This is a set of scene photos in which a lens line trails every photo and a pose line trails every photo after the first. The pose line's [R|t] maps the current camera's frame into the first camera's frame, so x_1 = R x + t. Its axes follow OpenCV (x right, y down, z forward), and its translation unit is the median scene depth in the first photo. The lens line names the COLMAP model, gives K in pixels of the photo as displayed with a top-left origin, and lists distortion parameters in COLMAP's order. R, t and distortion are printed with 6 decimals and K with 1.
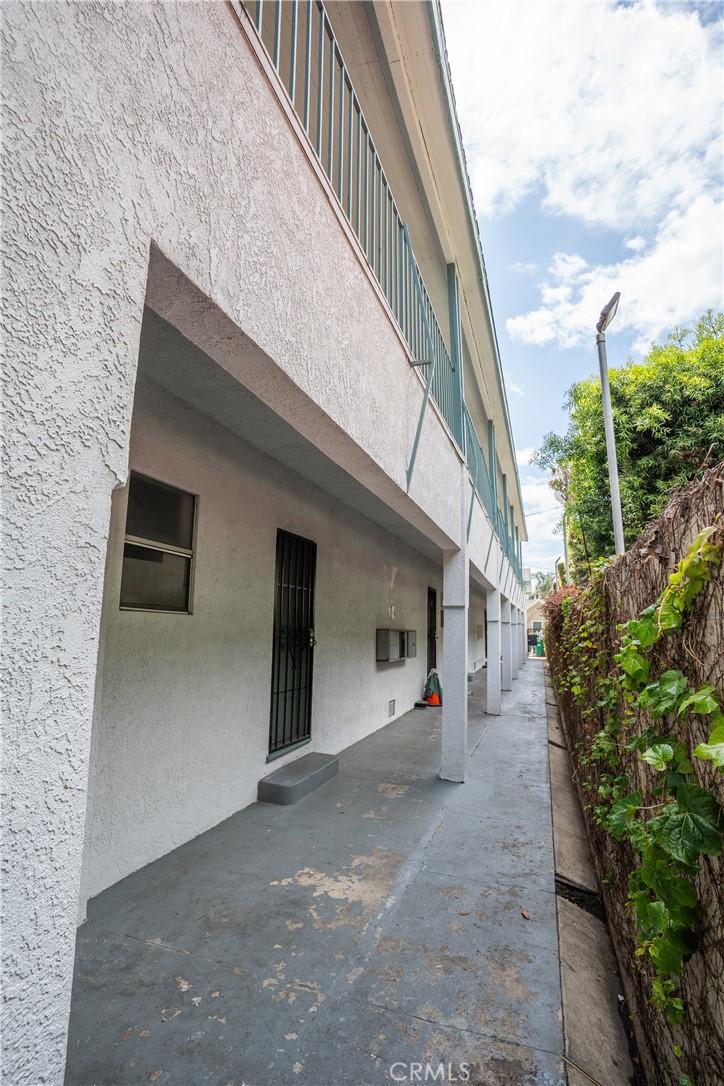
lens RADIAL K [[545.9, 0, 356.4], [0, 545.9, 545.2], [0, 0, 1]] dist [-0.068451, 0.021277]
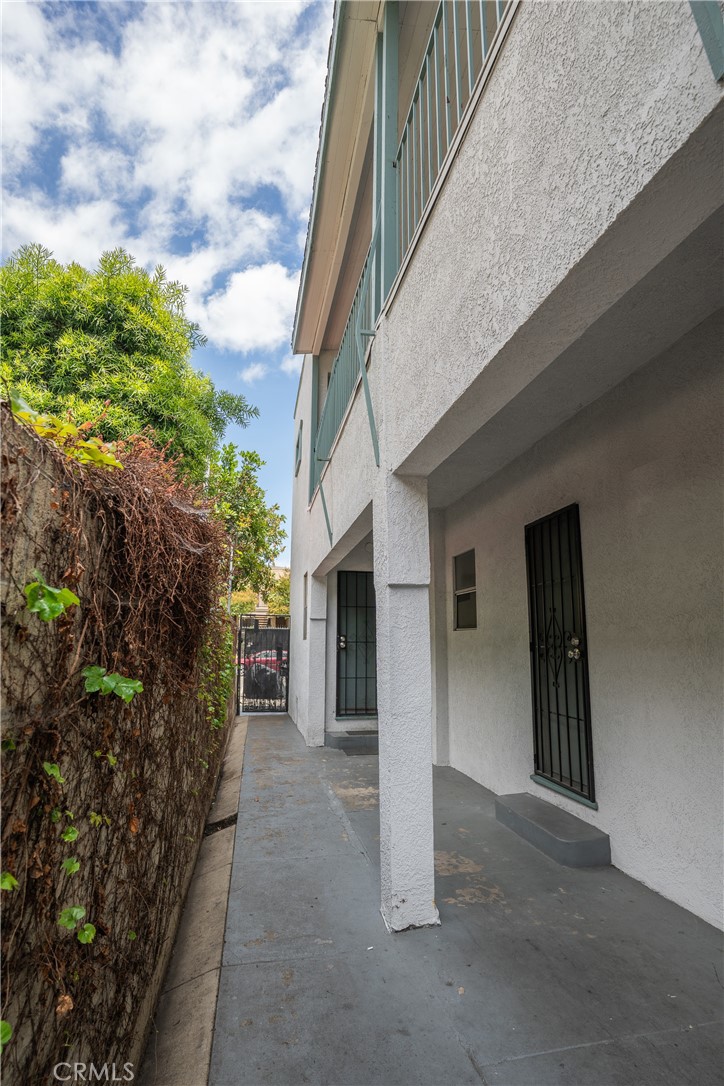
lens RADIAL K [[545.9, 0, 356.9], [0, 545.9, 549.8], [0, 0, 1]] dist [-0.068451, 0.021277]
pose [[-0.874291, -0.093438, -0.476324, 0.705941], [0.065022, 0.949909, -0.305687, 0.353290], [0.481028, -0.298231, -0.824421, 2.124745]]
